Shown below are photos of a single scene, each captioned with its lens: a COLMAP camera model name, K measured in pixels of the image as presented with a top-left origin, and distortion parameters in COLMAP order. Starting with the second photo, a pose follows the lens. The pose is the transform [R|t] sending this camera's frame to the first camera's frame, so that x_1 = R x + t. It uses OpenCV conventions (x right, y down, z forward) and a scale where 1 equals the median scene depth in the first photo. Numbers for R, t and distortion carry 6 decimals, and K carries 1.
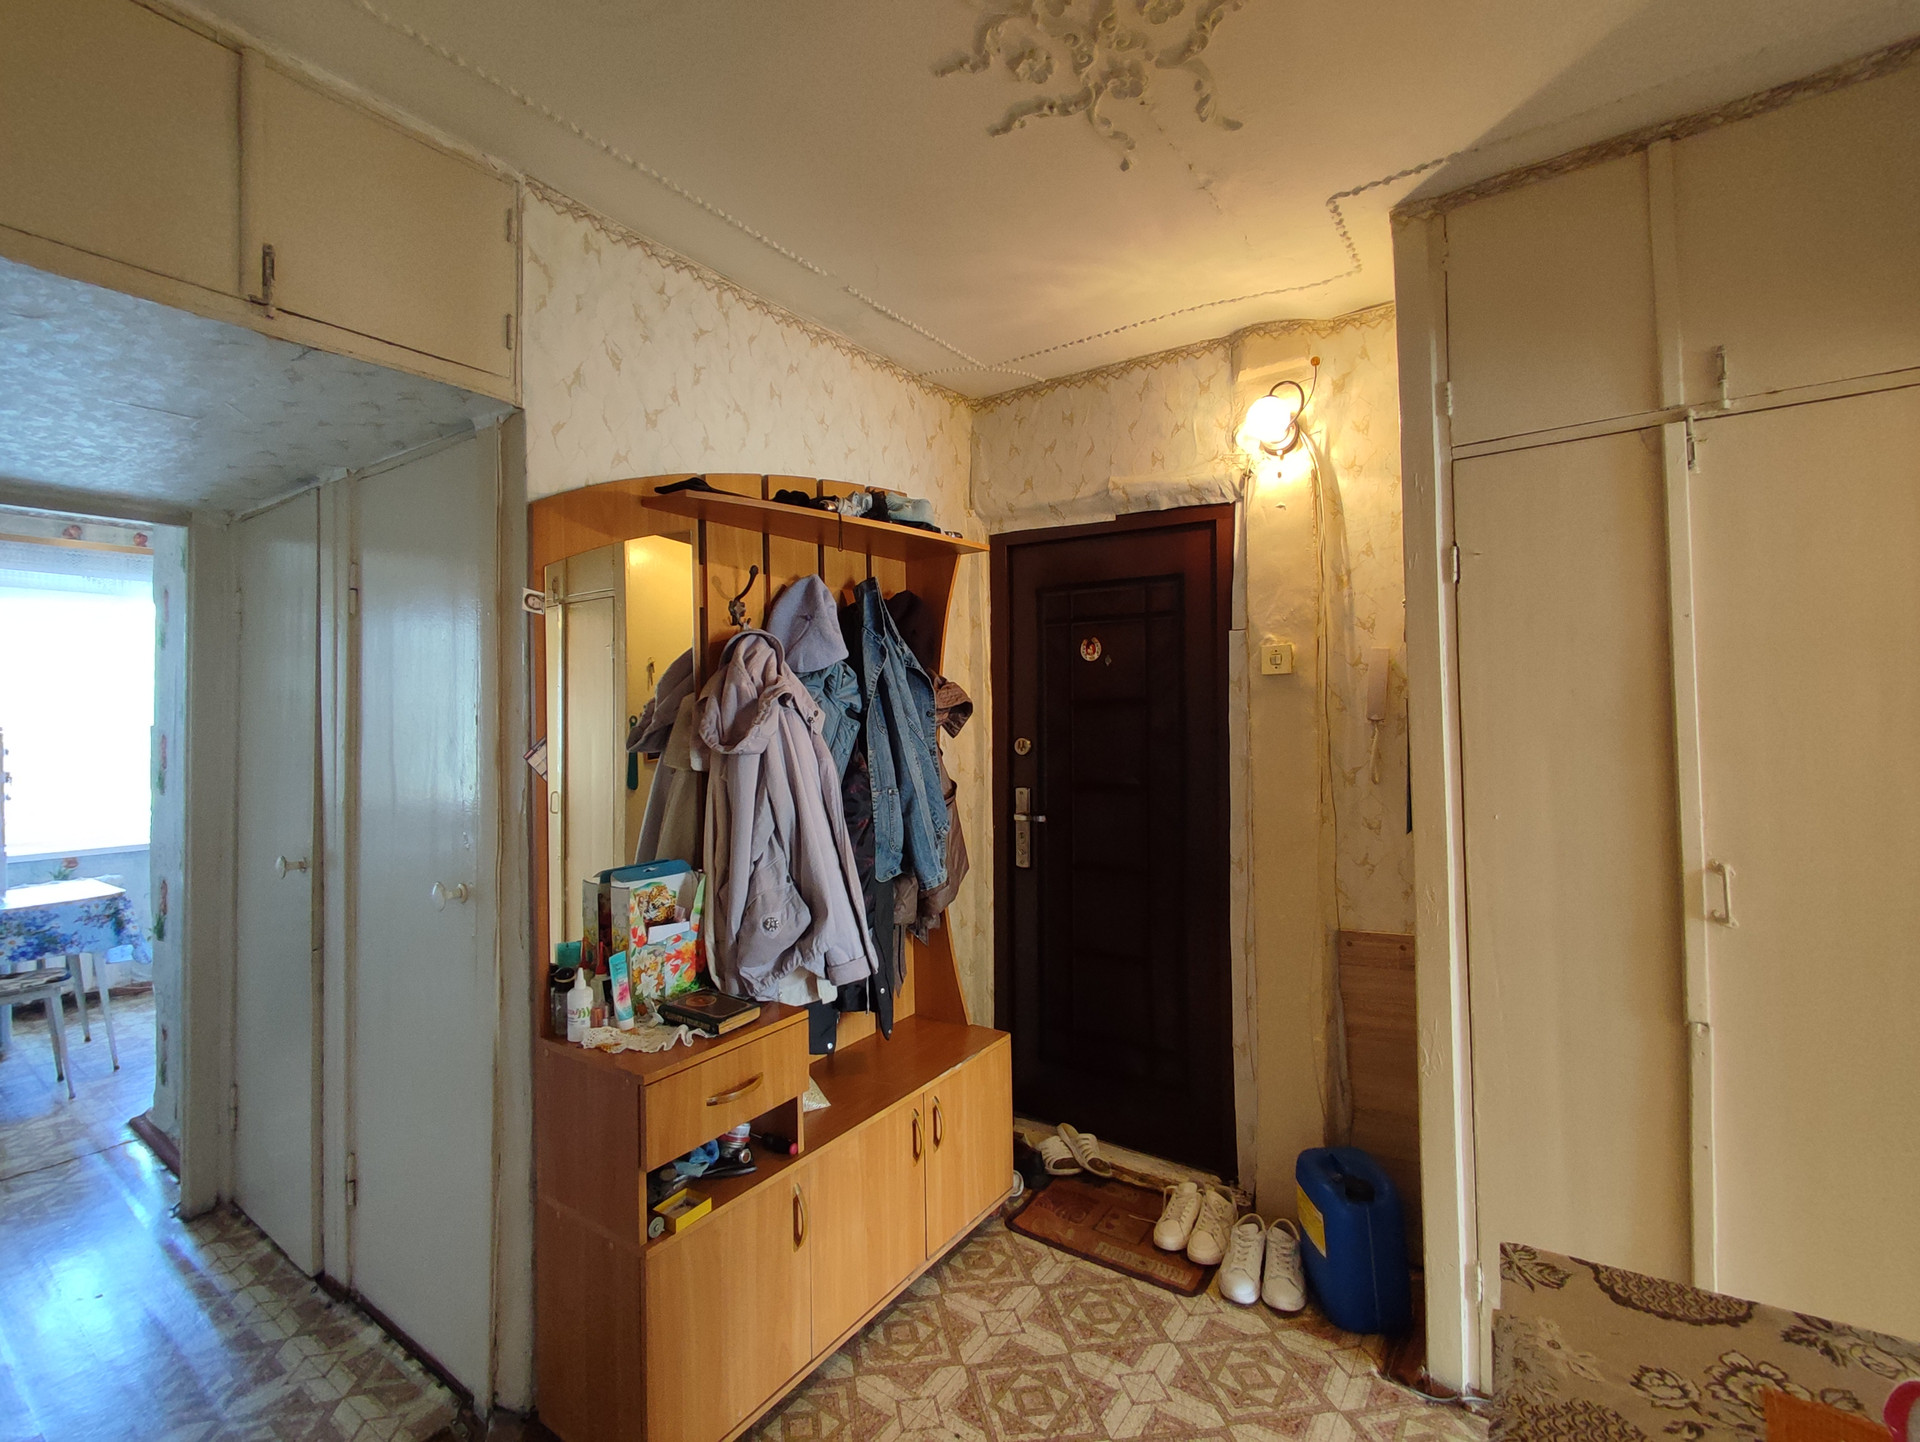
lens RADIAL K [[871.9, 0, 954.3], [0, 871.9, 689.8], [0, 0, 1]] dist [-0.000905, -0.007598]
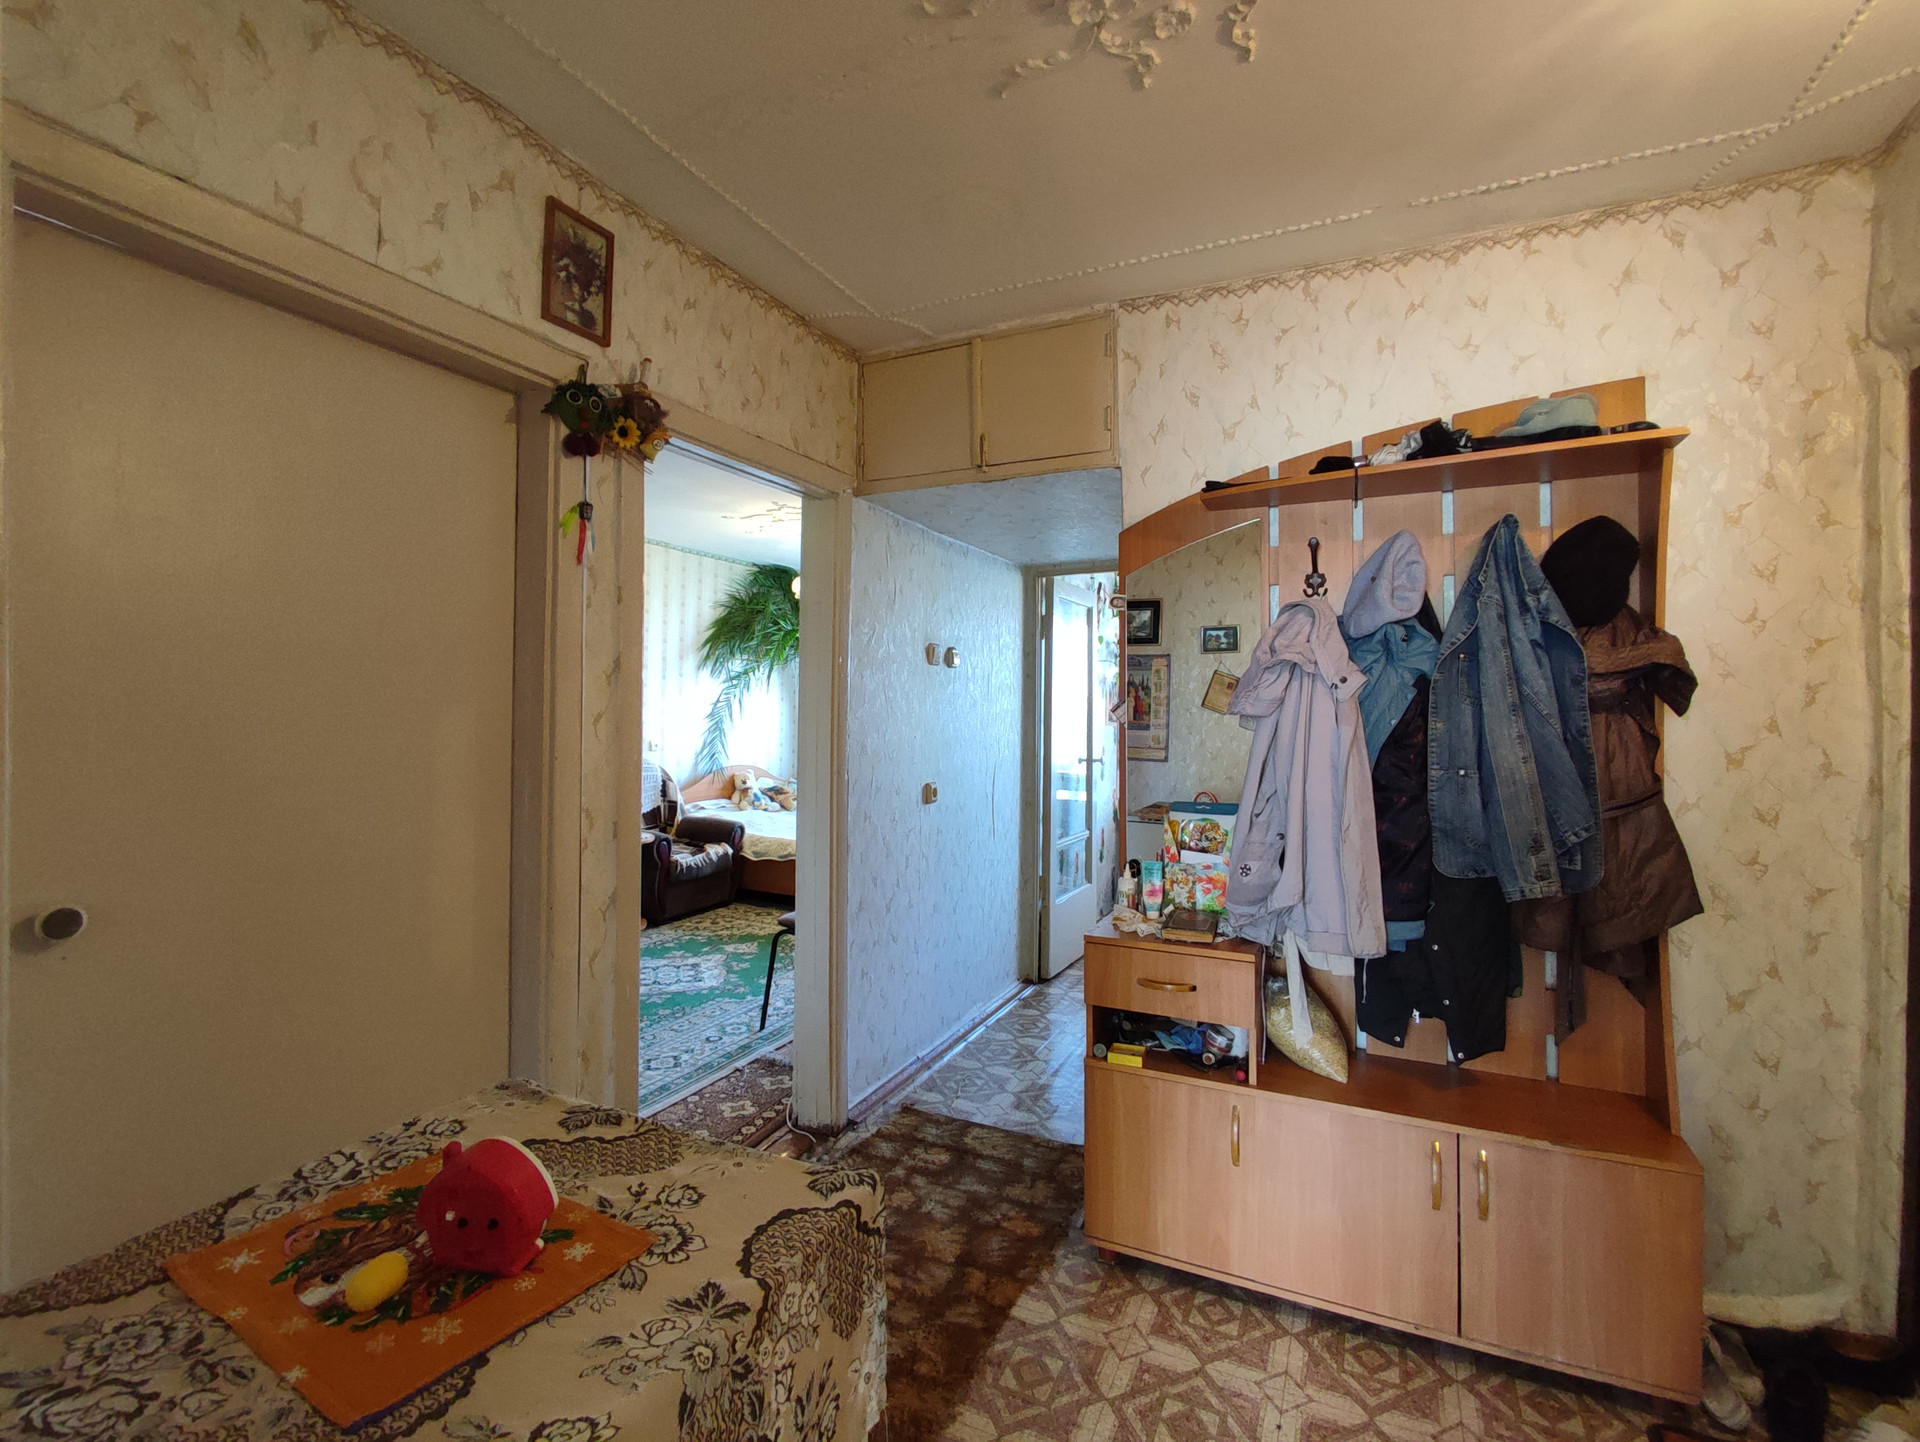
lens RADIAL K [[878.3, 0, 955.9], [0, 878.3, 686.5], [0, 0, 1]] dist [-0.000447, 0.000148]
pose [[0.168909, -0.000851, -0.985631, 0.822020], [0.020767, 0.999781, 0.002696, 0.025246], [0.985413, -0.020924, 0.168890, 0.453628]]
